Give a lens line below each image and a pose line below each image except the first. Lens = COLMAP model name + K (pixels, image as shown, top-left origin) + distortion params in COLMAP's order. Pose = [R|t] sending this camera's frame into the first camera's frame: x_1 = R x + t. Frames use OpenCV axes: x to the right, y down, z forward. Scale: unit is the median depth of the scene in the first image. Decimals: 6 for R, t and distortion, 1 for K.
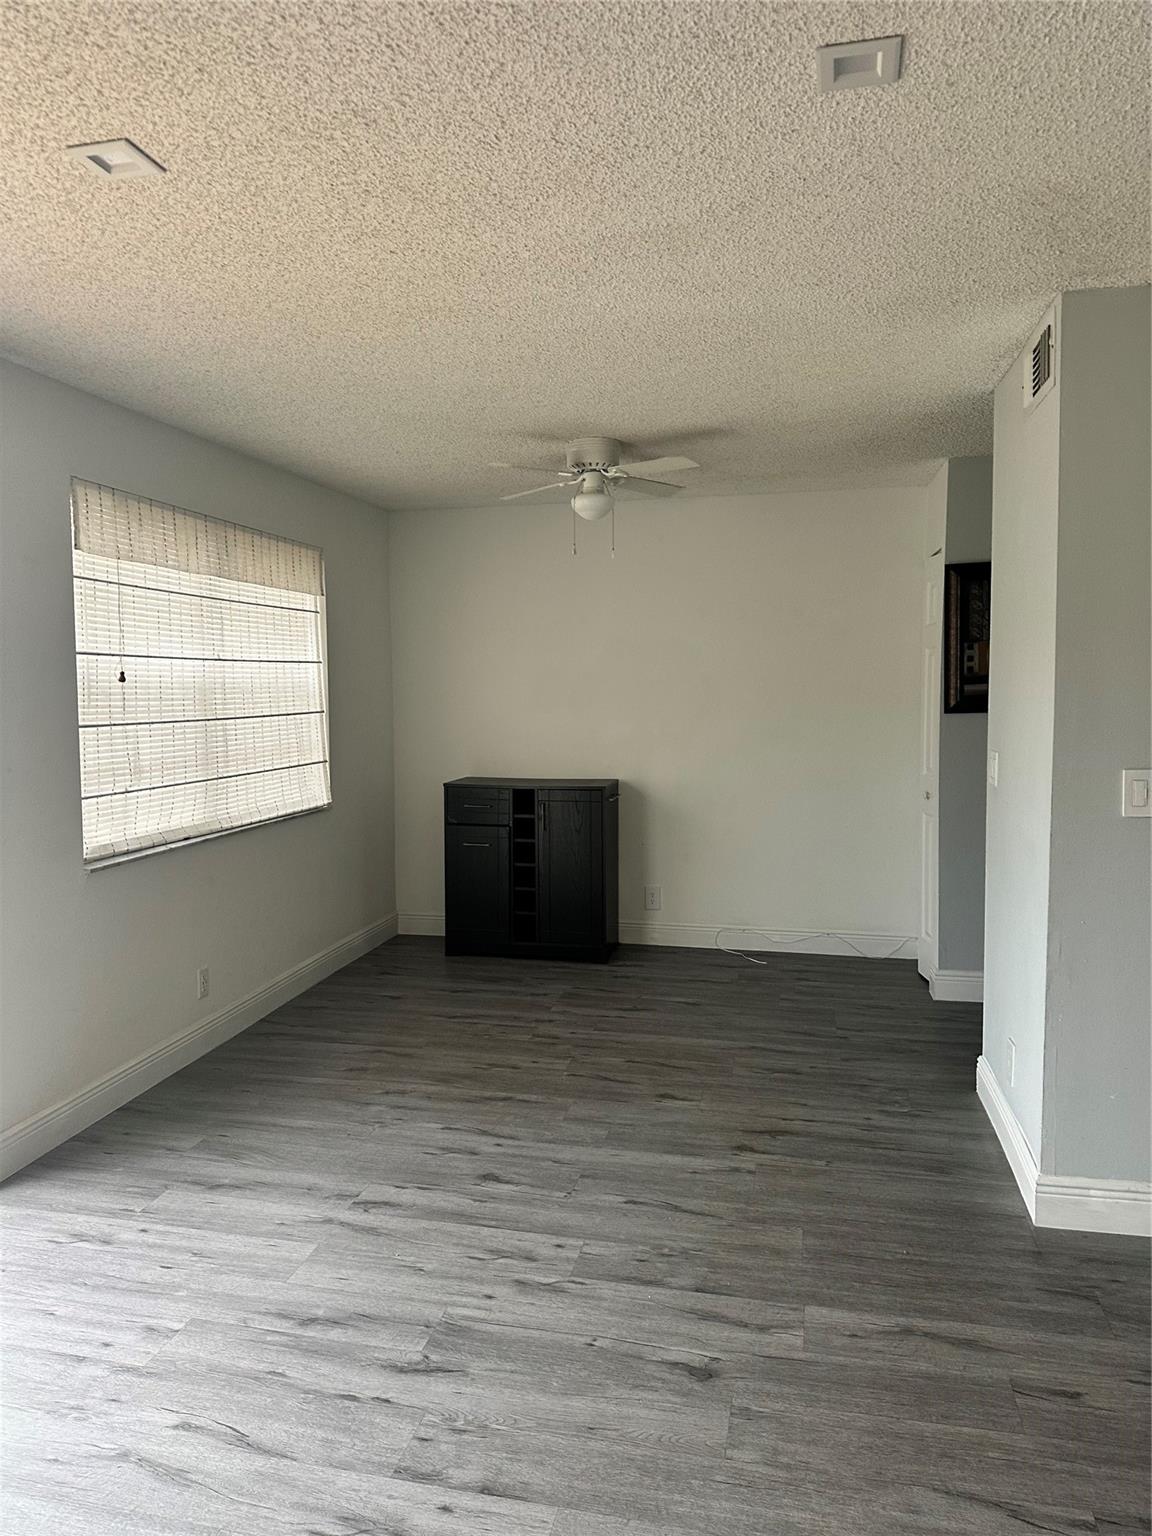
lens RADIAL K [[1059.7, 0, 576.0], [0, 1059.7, 768.0], [0, 0, 1]] dist [0.042040, -0.053443]
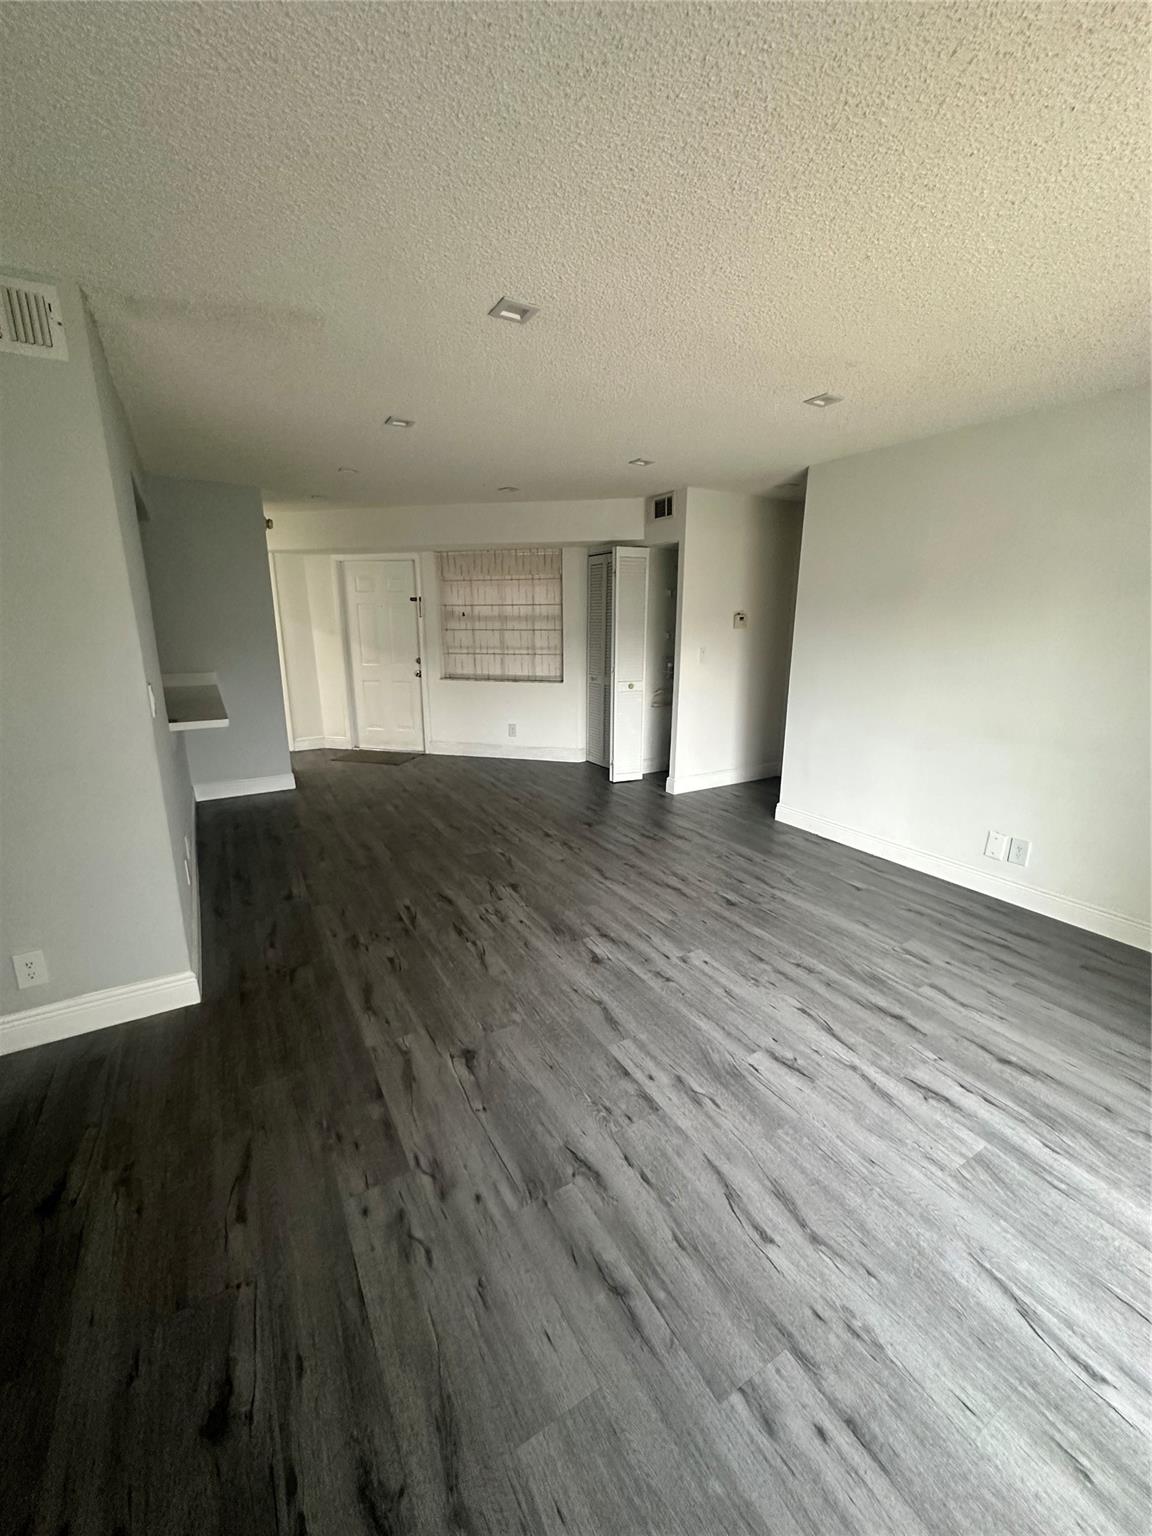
lens RADIAL K [[614.8, 0, 578.6], [0, 614.8, 766.0], [0, 0, 1]] dist [-0.001429, 0.000603]
pose [[-0.683499, -0.171300, 0.709567, -0.369213], [0.054274, 0.957458, 0.283424, -0.069241], [-0.727931, 0.232231, -0.645124, 0.872369]]
